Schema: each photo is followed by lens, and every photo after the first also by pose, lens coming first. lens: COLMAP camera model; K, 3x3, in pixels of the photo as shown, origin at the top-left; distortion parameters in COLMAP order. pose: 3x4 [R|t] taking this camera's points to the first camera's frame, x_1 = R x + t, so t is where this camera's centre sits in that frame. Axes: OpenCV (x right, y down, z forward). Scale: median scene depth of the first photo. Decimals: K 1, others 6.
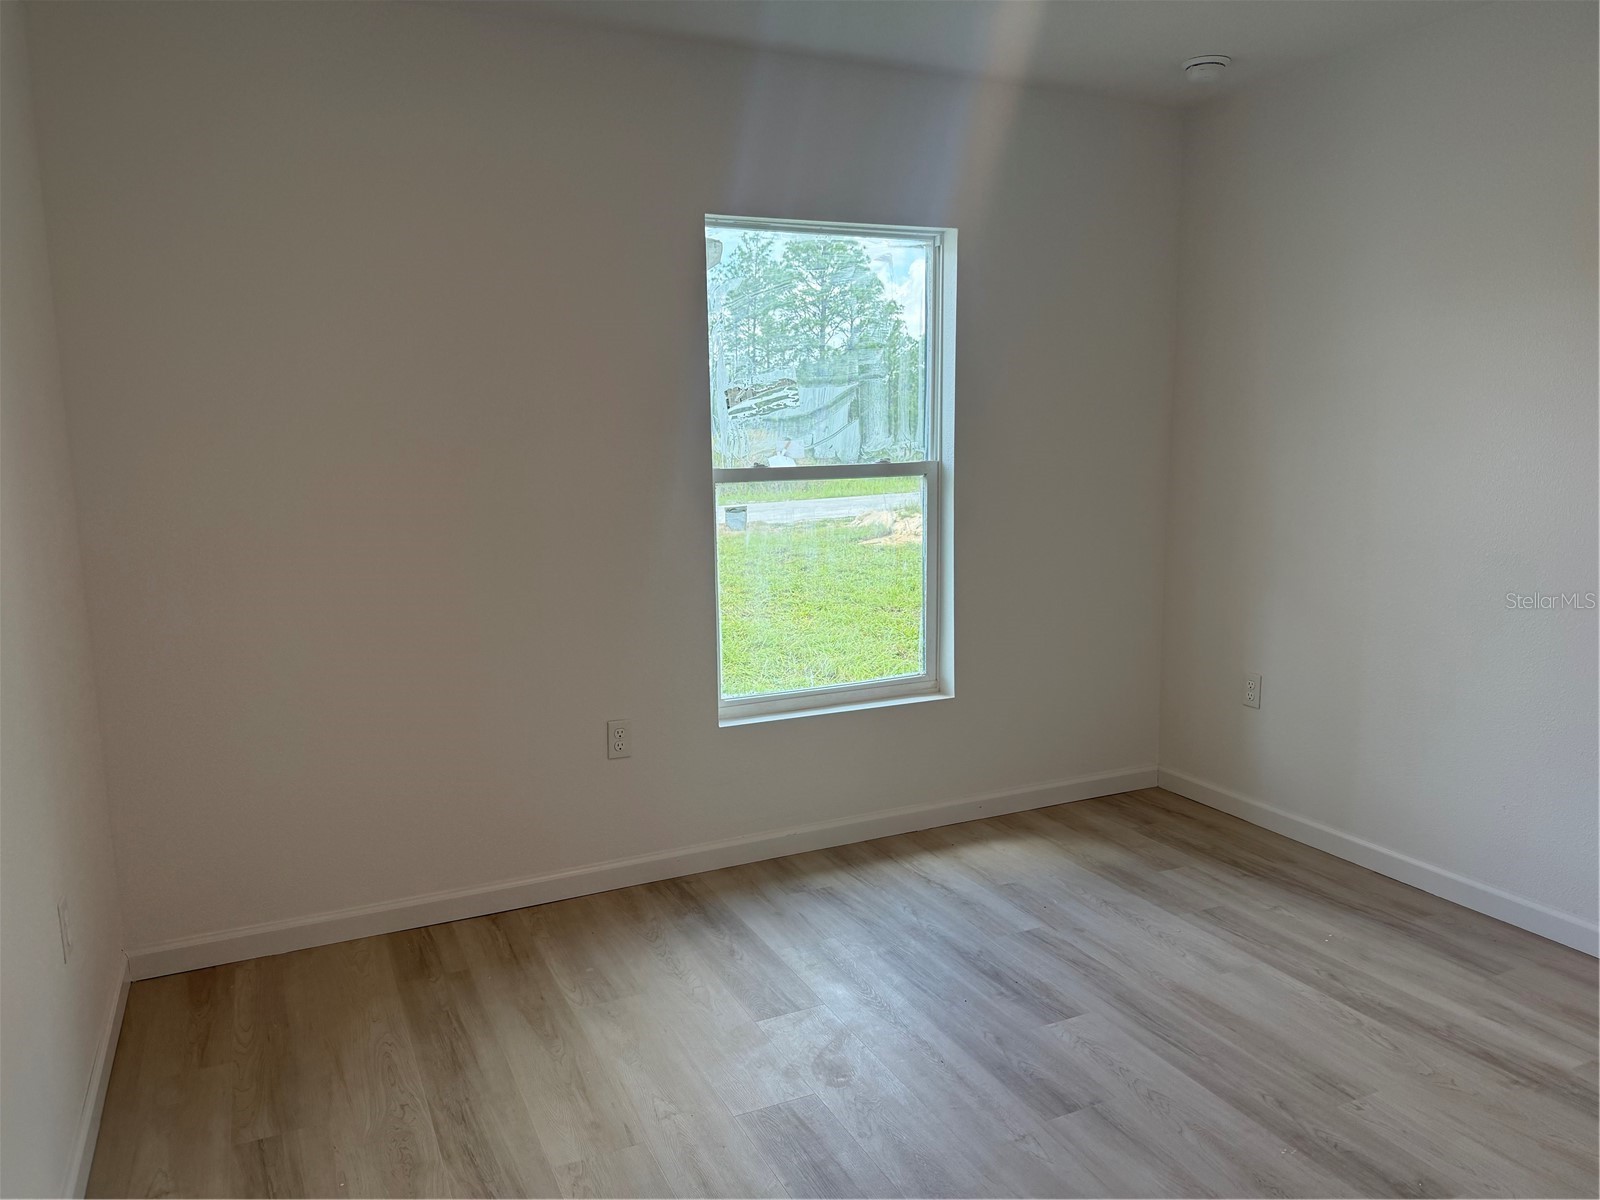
lens RADIAL K [[1163.9, 0, 800.0], [0, 1163.9, 600.0], [0, 0, 1]] dist [0.091429, -0.105939]
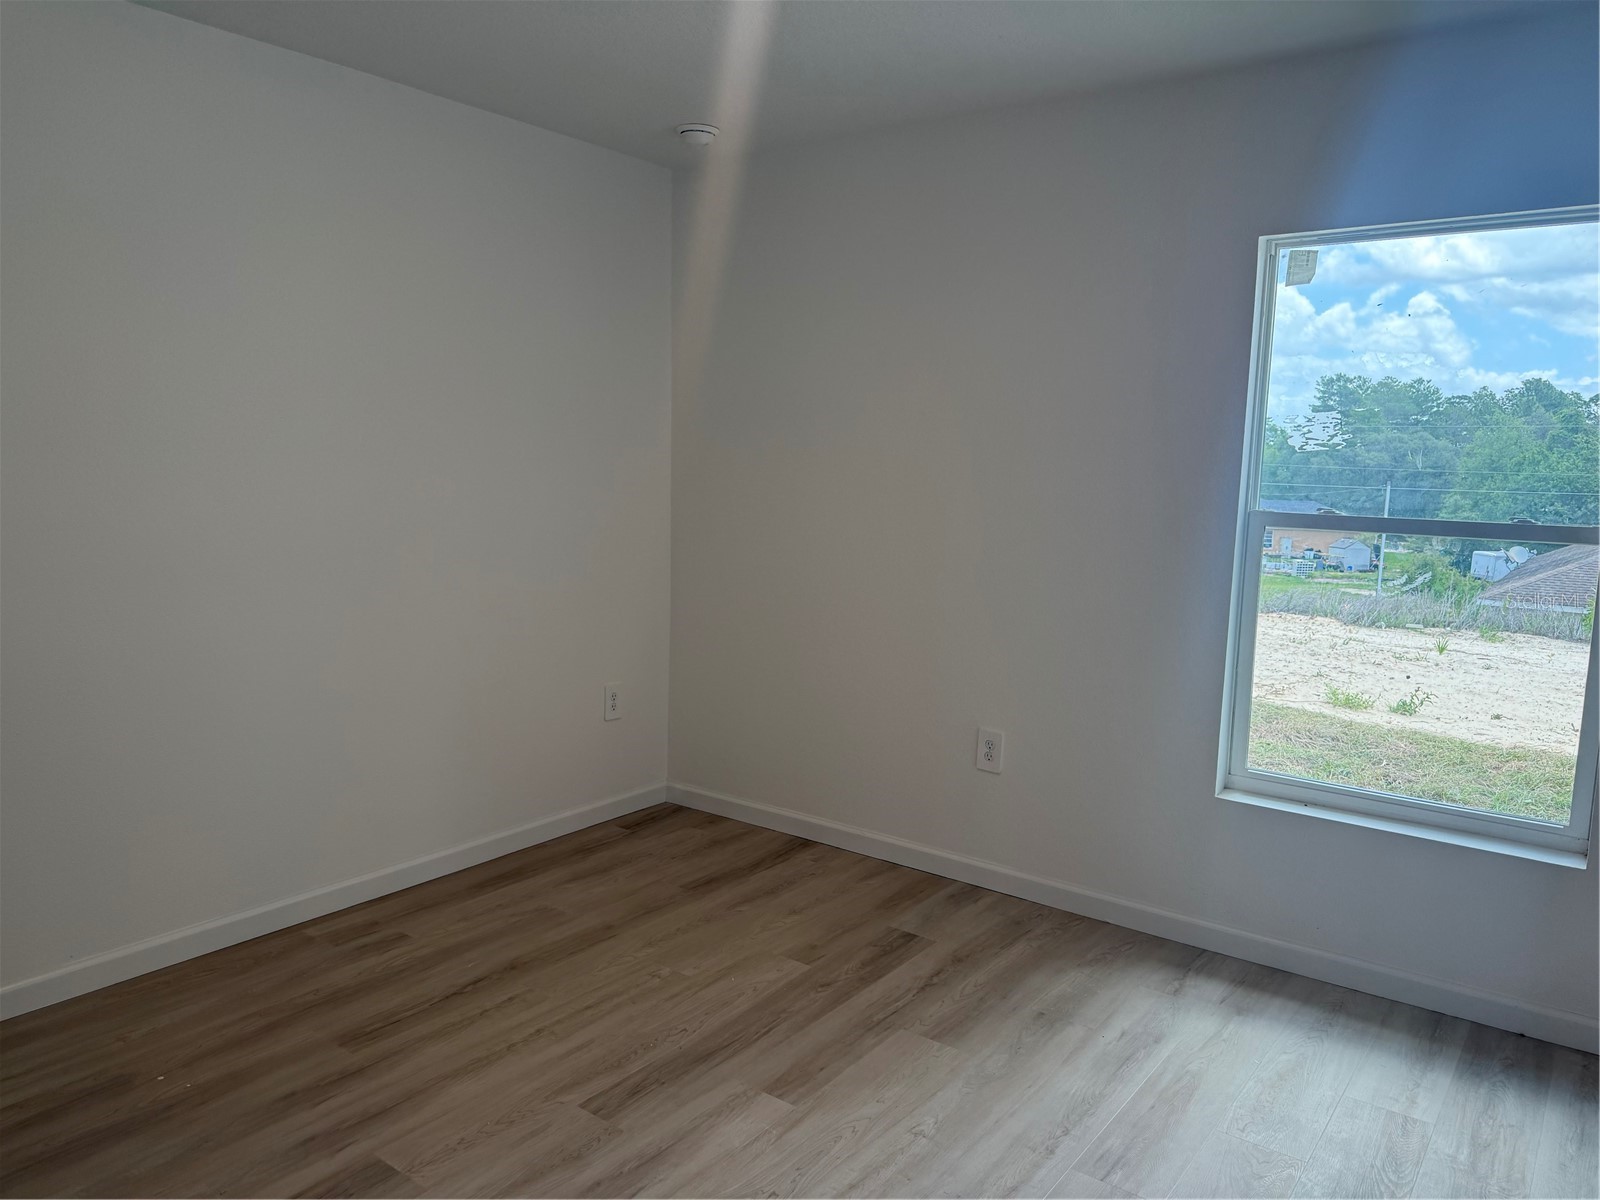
lens RADIAL K [[1163.9, 0, 800.0], [0, 1163.9, 600.0], [0, 0, 1]] dist [0.091429, -0.105939]
pose [[0.469754, 0.139663, -0.871680, 0.547044], [-0.163114, 0.984137, 0.069778, -0.050288], [0.867597, 0.109405, 0.485083, 0.251344]]
